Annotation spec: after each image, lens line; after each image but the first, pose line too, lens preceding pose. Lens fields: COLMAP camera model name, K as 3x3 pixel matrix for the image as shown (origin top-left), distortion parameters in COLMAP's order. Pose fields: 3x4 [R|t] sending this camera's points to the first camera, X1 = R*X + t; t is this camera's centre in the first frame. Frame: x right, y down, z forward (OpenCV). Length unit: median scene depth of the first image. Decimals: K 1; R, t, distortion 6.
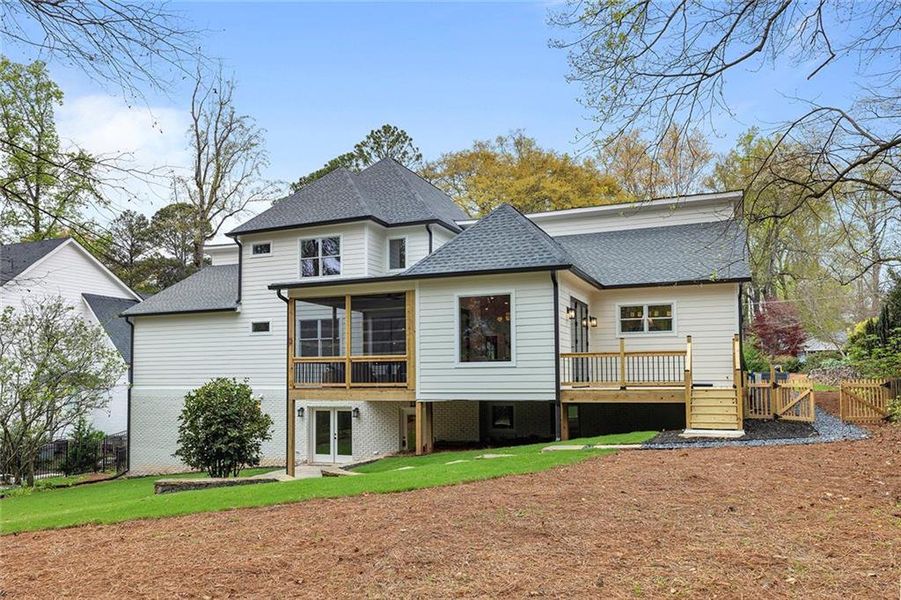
lens RADIAL K [[538.6, 0, 451.1], [0, 538.6, 301.4], [0, 0, 1]] dist [-0.000907, -0.001875]
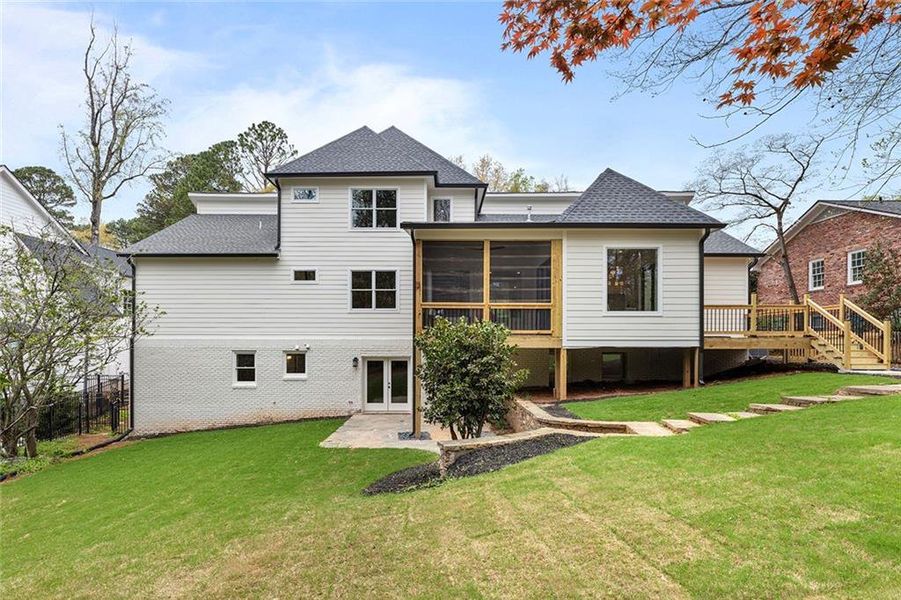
lens RADIAL K [[418.2, 0, 450.5], [0, 418.2, 301.2], [0, 0, 1]] dist [-0.002641, 0.000460]
pose [[0.952316, 0.036803, 0.302887, -0.432914], [-0.052402, 0.997677, 0.043534, 0.062174], [-0.300581, -0.057329, 0.952032, 0.268552]]
